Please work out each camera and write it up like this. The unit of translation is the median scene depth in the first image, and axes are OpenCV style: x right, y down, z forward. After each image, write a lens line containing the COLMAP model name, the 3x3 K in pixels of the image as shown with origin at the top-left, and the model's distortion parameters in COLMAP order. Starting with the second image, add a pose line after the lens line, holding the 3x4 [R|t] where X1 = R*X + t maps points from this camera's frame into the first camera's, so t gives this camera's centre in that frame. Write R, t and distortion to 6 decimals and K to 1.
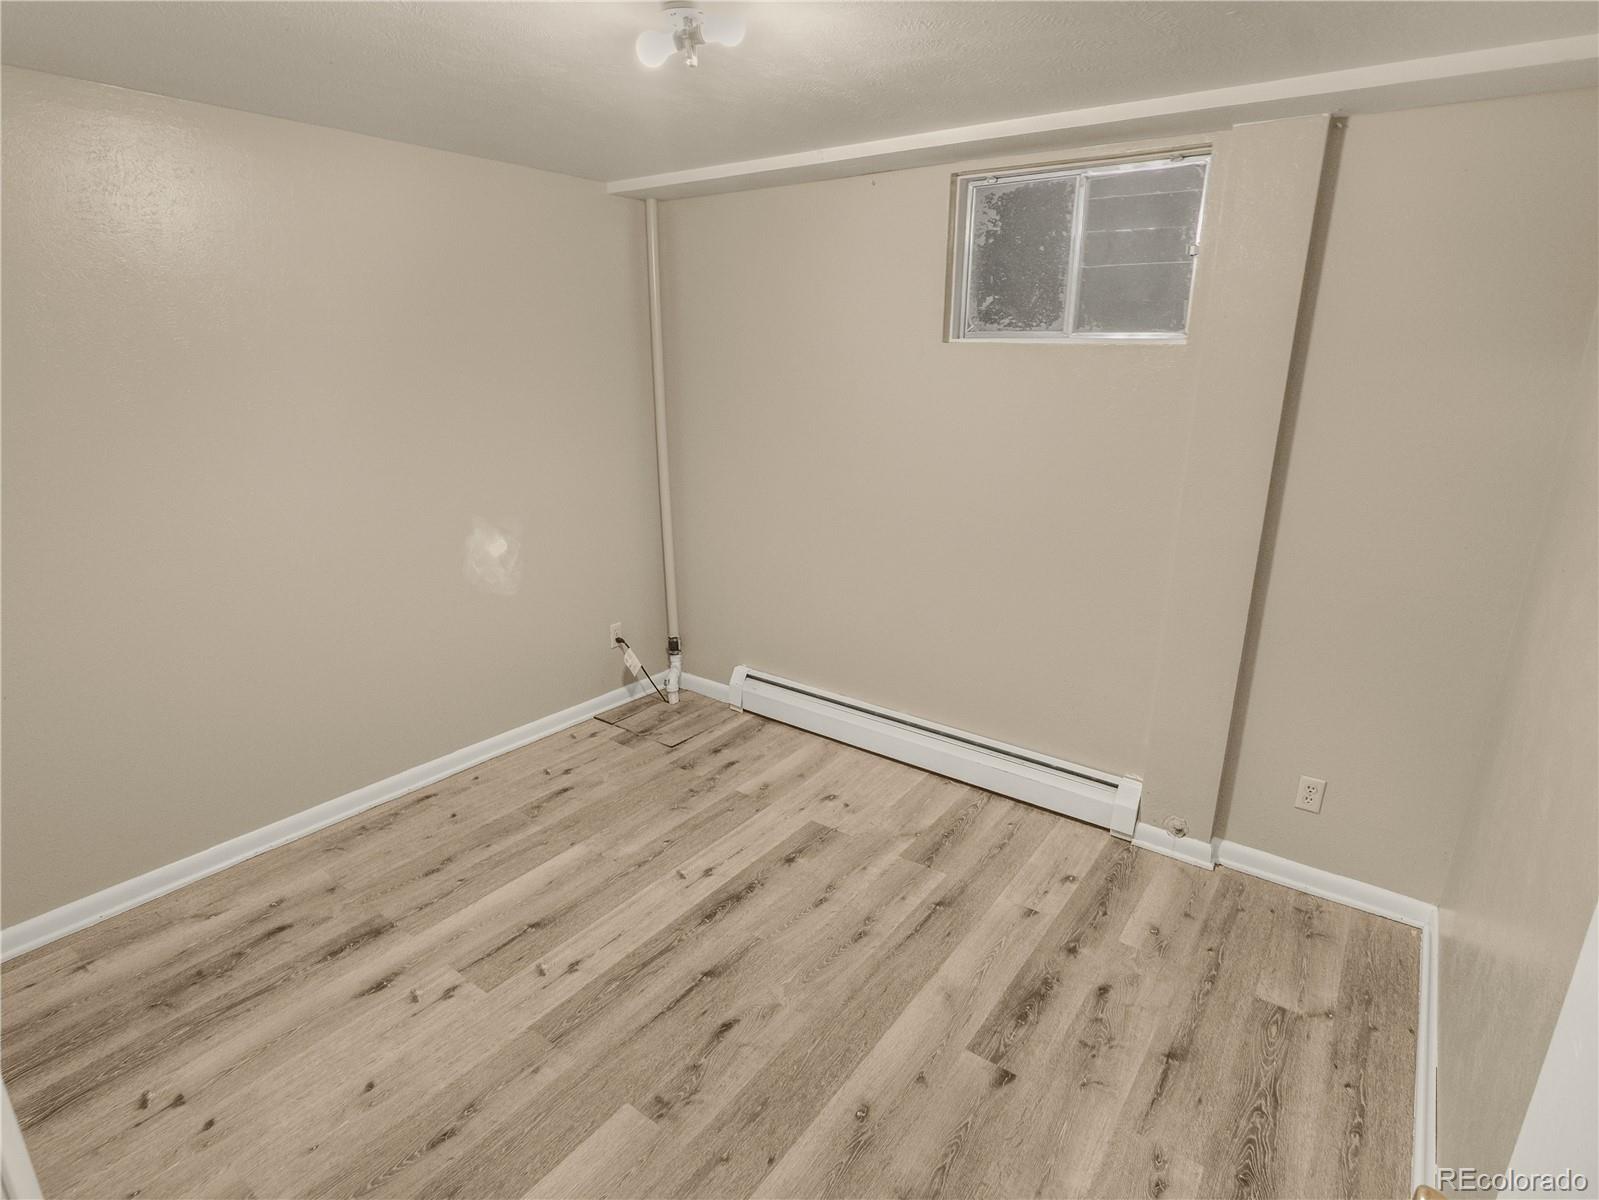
lens RADIAL K [[861.6, 0, 799.2], [0, 861.6, 603.6], [0, 0, 1]] dist [-0.026131, 0.000490]
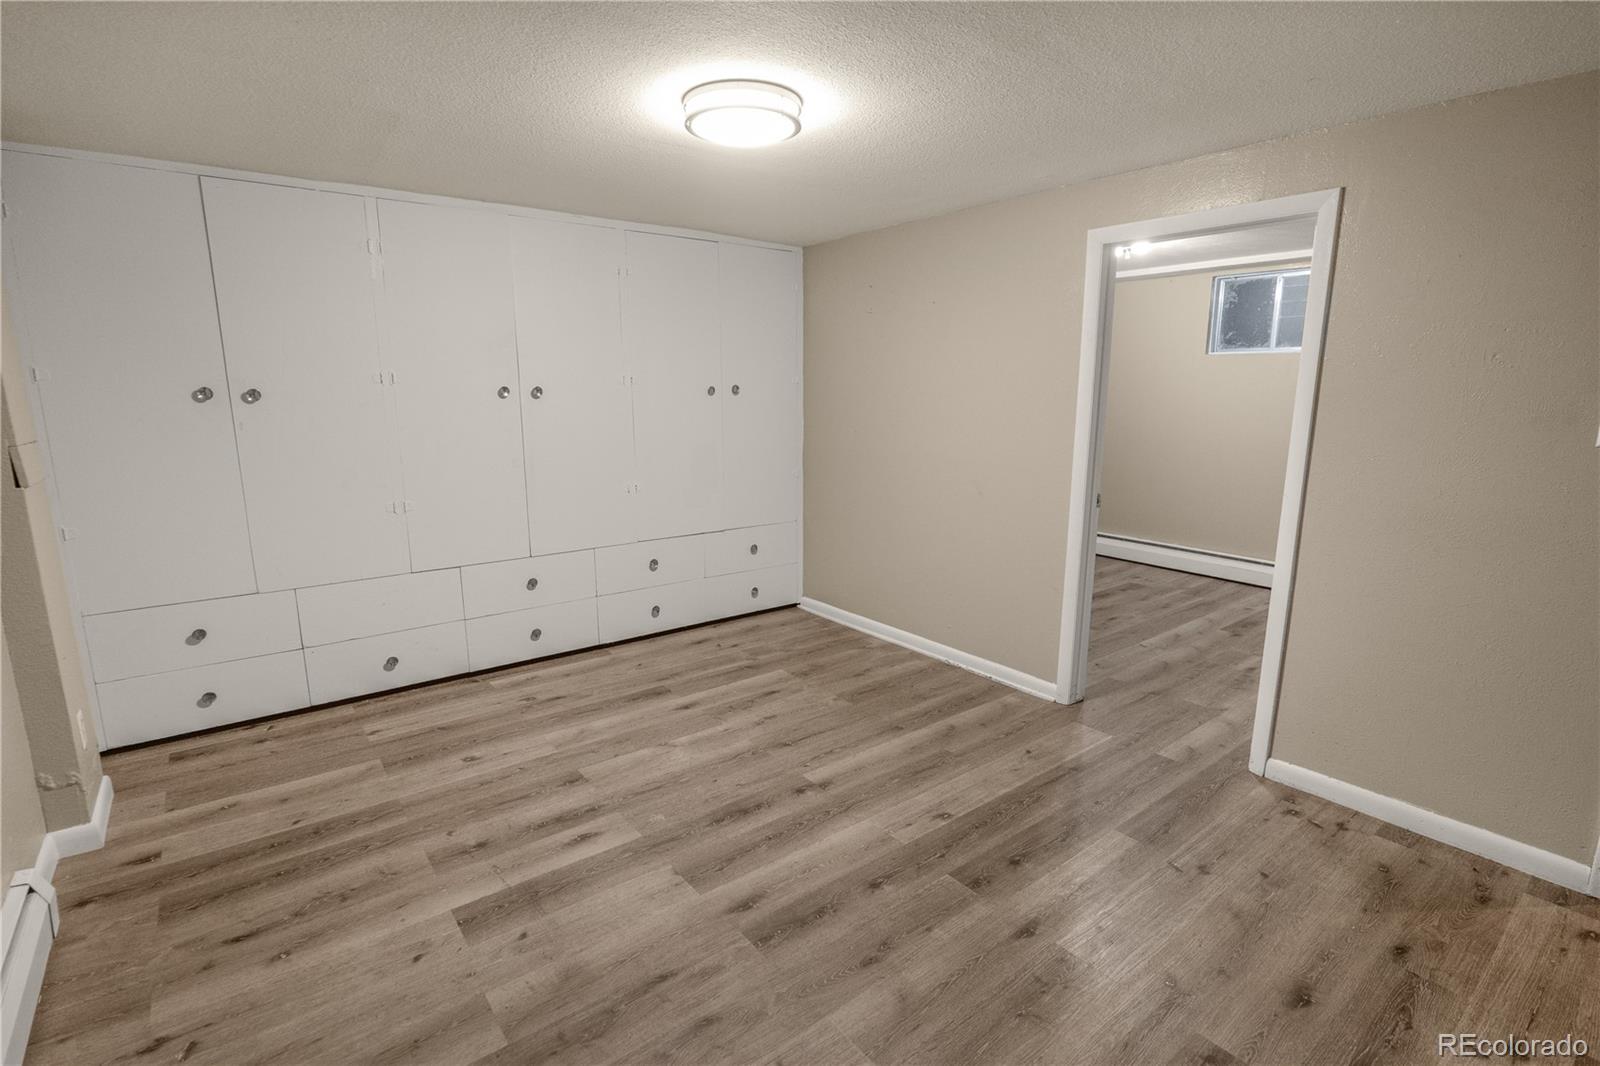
lens RADIAL K [[763.8, 0, 800.7], [0, 763.8, 531.0], [0, 0, 1]] dist [-0.016631, 0.002030]
pose [[0.962675, 0.042803, -0.267254, -0.279649], [-0.068163, 0.993931, -0.086342, 0.364604], [0.261937, 0.101336, 0.959750, -1.028841]]
